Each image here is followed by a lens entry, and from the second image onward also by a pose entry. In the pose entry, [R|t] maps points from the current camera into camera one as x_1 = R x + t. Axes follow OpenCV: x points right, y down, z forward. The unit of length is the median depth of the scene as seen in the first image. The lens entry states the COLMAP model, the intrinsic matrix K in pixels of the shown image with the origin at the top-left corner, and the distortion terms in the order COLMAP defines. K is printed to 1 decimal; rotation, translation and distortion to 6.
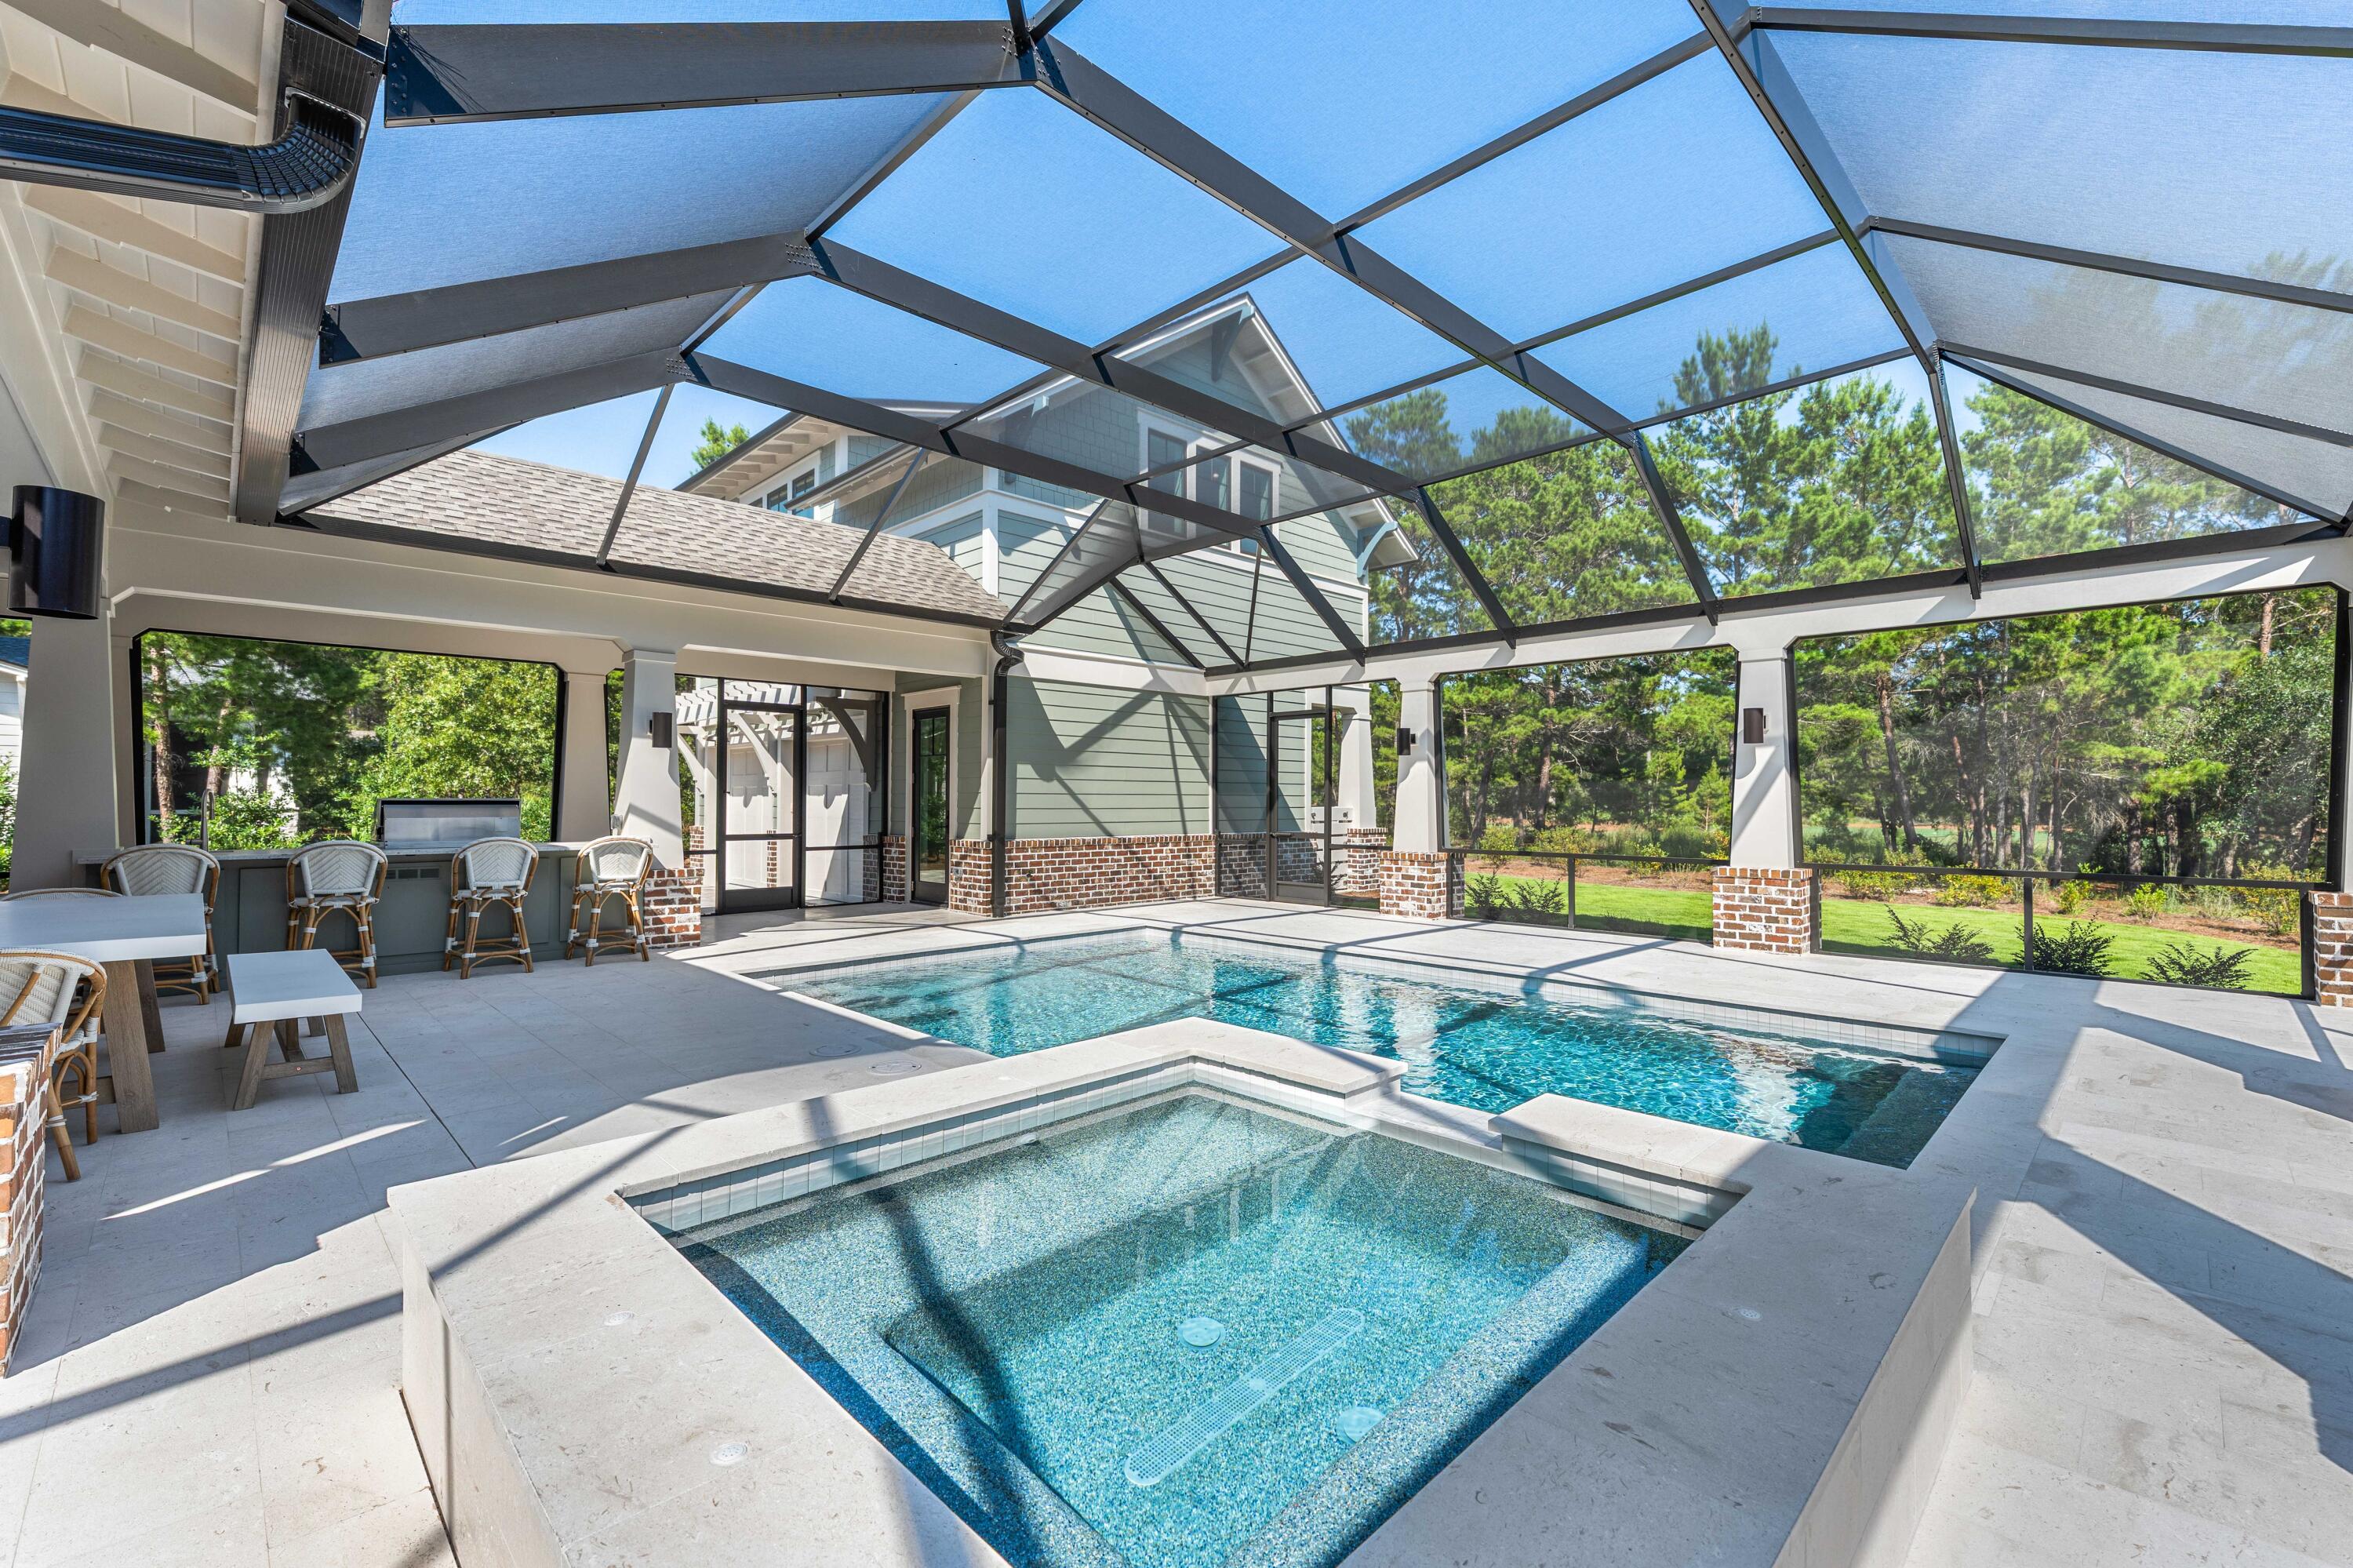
lens RADIAL K [[979.9, 0, 1178.1], [0, 979.9, 784.3], [0, 0, 1]] dist [-0.002349, 0.000610]
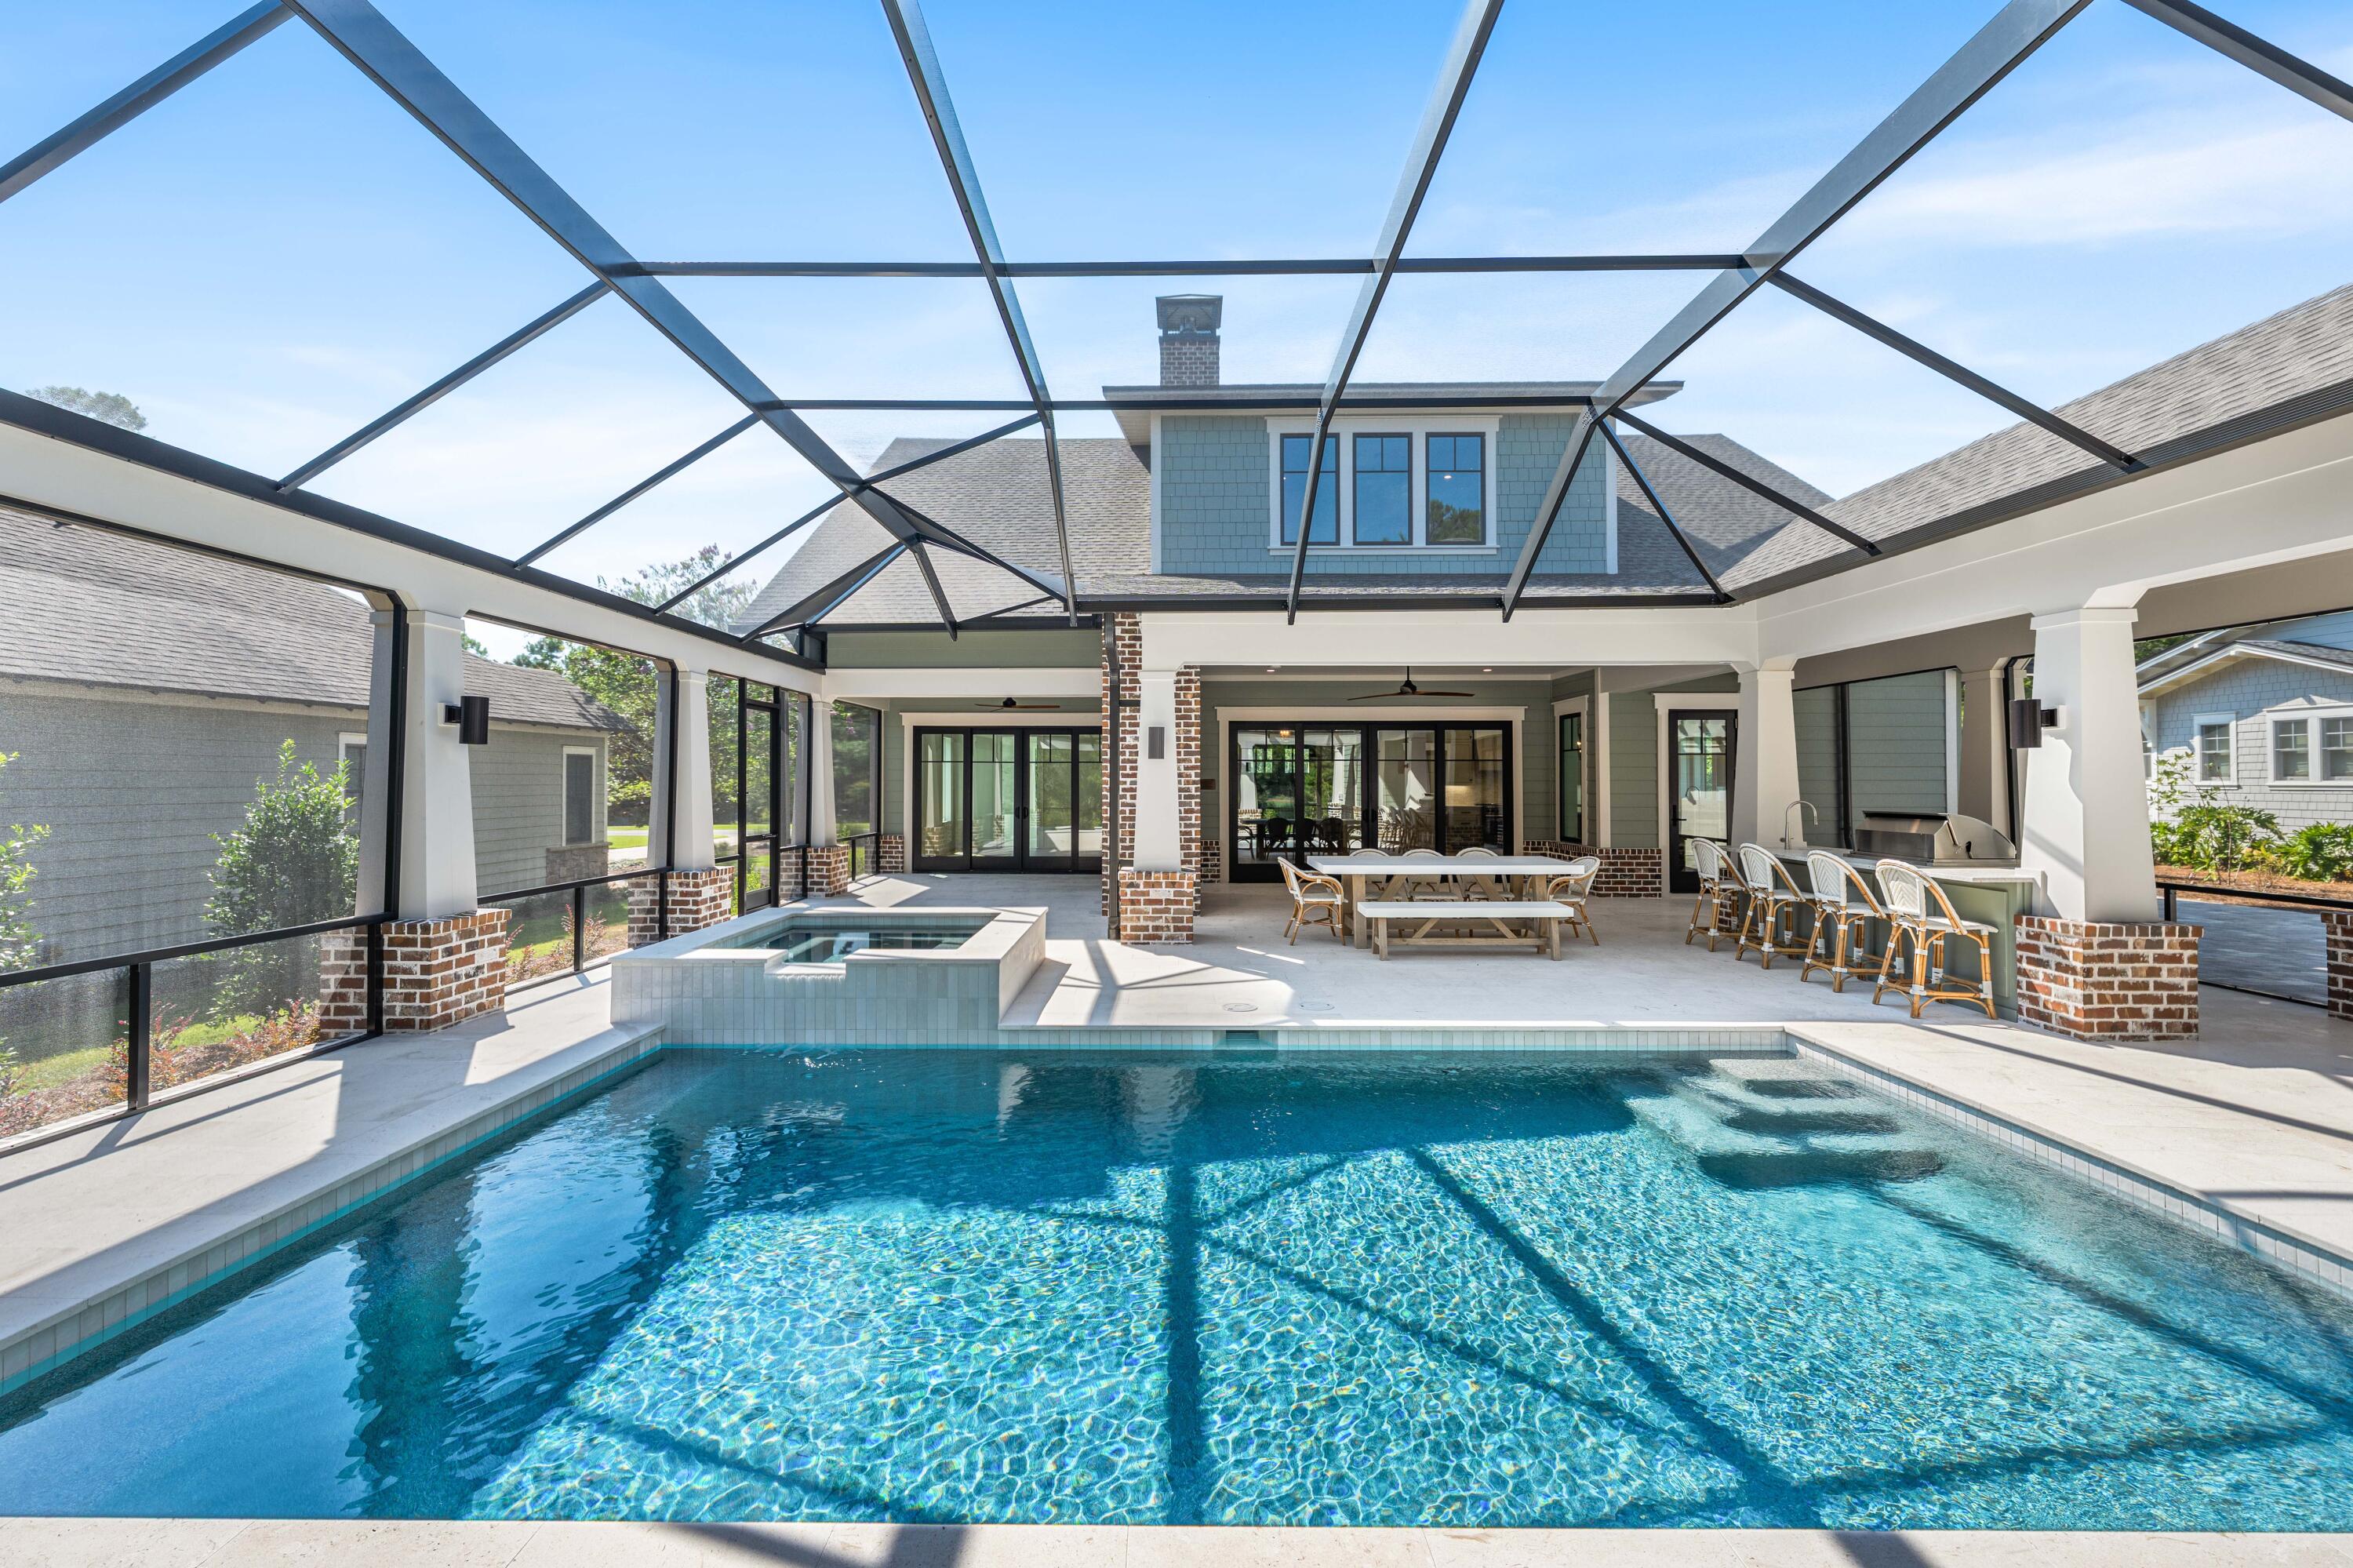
lens RADIAL K [[1024.8, 0, 1142.8], [0, 1024.8, 760.7], [0, 0, 1]] dist [-0.003104, -0.000349]
pose [[-0.715785, -0.014923, -0.698161, 0.349352], [0.011989, 0.999362, -0.033653, -0.007429], [0.698218, -0.032459, -0.715149, 0.809253]]
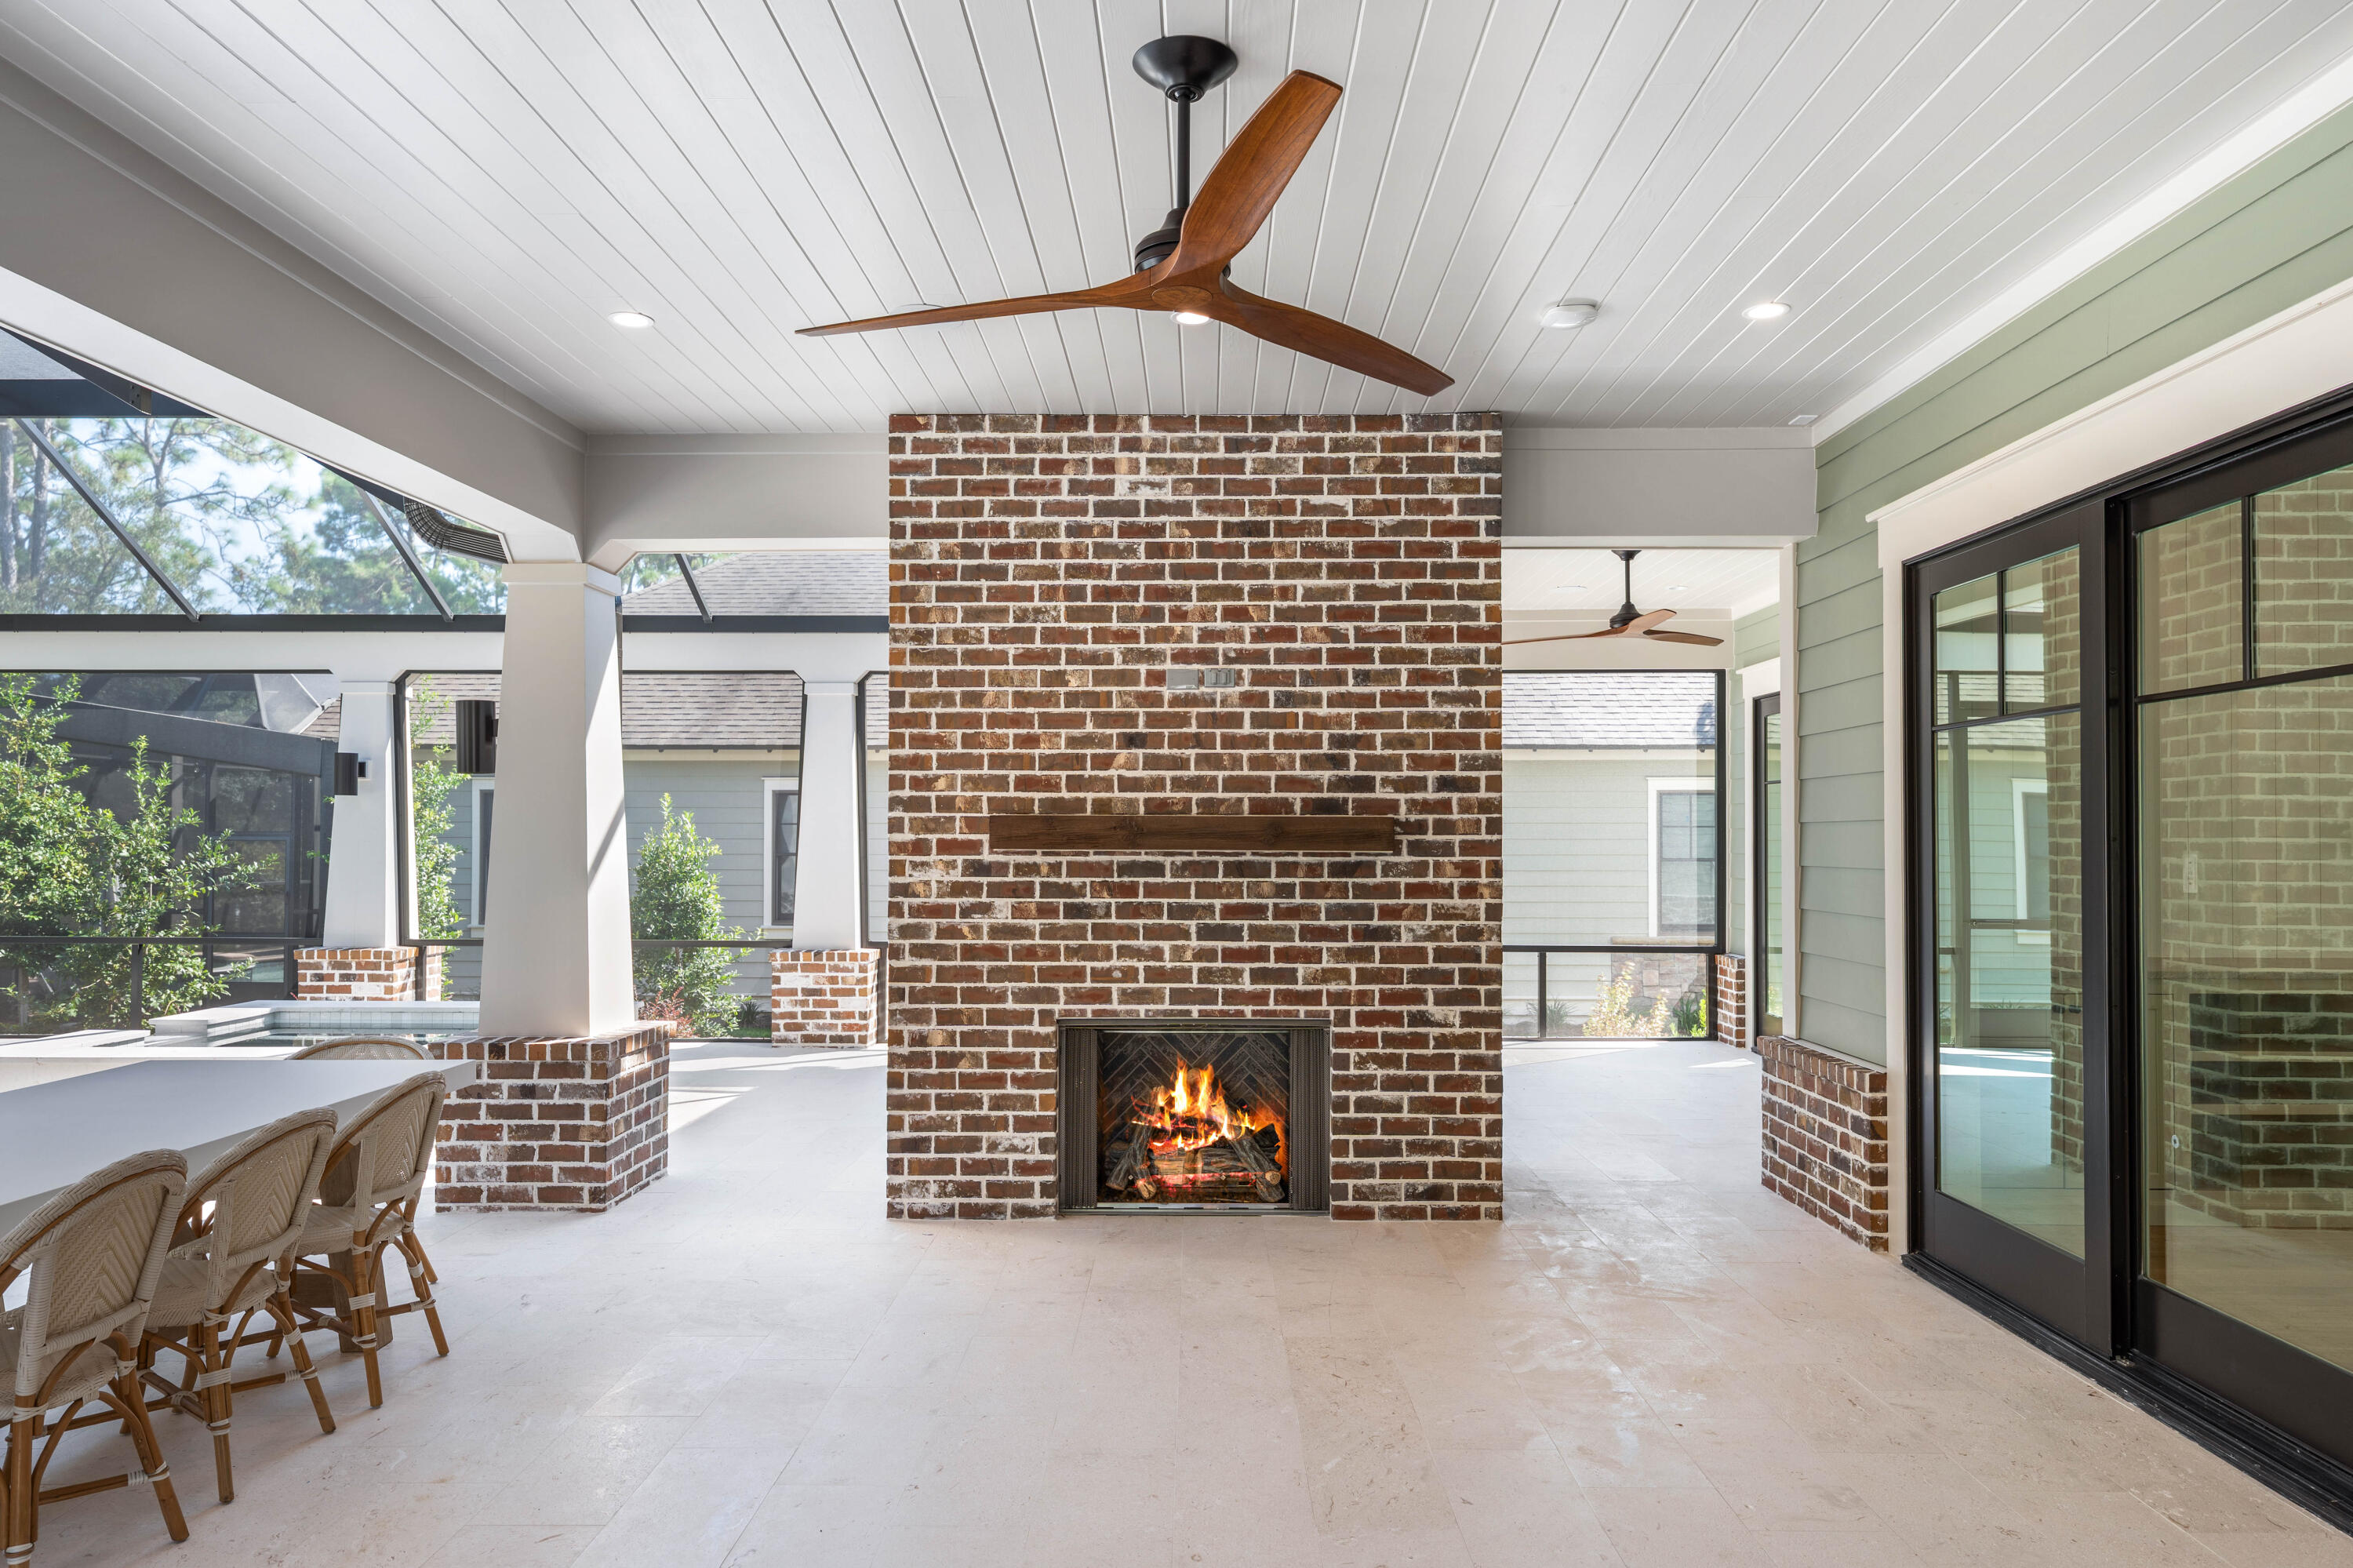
lens RADIAL K [[1494.3, 0, 1173.8], [0, 1494.3, 824.6], [0, 0, 1]] dist [0.000404, 0.000785]
pose [[-0.704193, 0.003985, 0.709998, -0.811555], [-0.014714, 0.999688, -0.020205, -0.010839], [-0.709857, -0.024675, -0.703914, 0.420331]]
